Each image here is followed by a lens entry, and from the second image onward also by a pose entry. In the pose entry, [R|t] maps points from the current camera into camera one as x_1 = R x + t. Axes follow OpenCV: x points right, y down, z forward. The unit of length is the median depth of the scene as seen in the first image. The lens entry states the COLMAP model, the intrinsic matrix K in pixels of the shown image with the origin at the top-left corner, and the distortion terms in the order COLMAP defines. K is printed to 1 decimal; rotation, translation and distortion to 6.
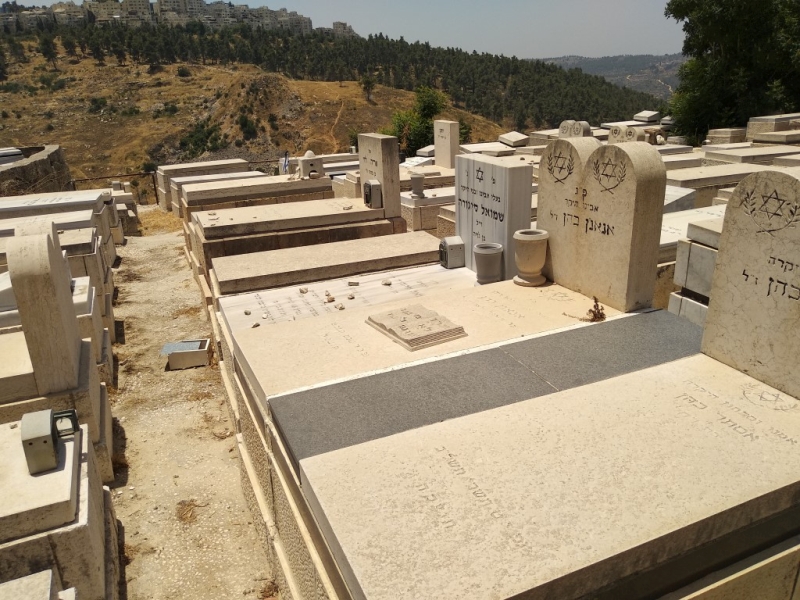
lens RADIAL K [[612.7, 0, 400.0], [0, 612.7, 300.0], [0, 0, 1]] dist [-0.001031, -0.001706]
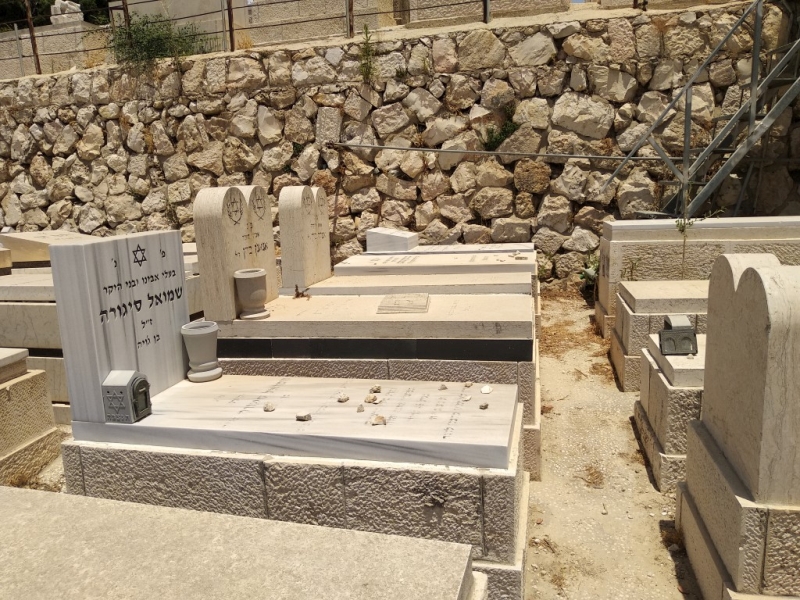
lens RADIAL K [[632.9, 0, 396.9], [0, 632.9, 299.3], [0, 0, 1]] dist [-0.010763, -0.004829]
pose [[-0.804890, -0.042755, 0.591882, -0.575726], [0.267131, 0.864526, 0.425717, -0.412735], [-0.529899, 0.500765, -0.684427, 1.438038]]
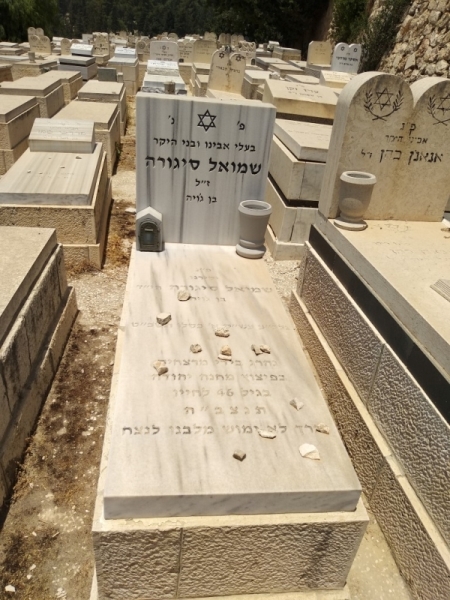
lens RADIAL K [[474.7, 0, 225.0], [0, 474.7, 300.0], [0, 0, 1]] dist [-0.010763, -0.004829]
pose [[0.276191, -0.415905, 0.866453, -0.506895], [0.235311, 0.903344, 0.358605, -0.219224], [-0.931852, 0.104842, 0.347362, 0.831739]]
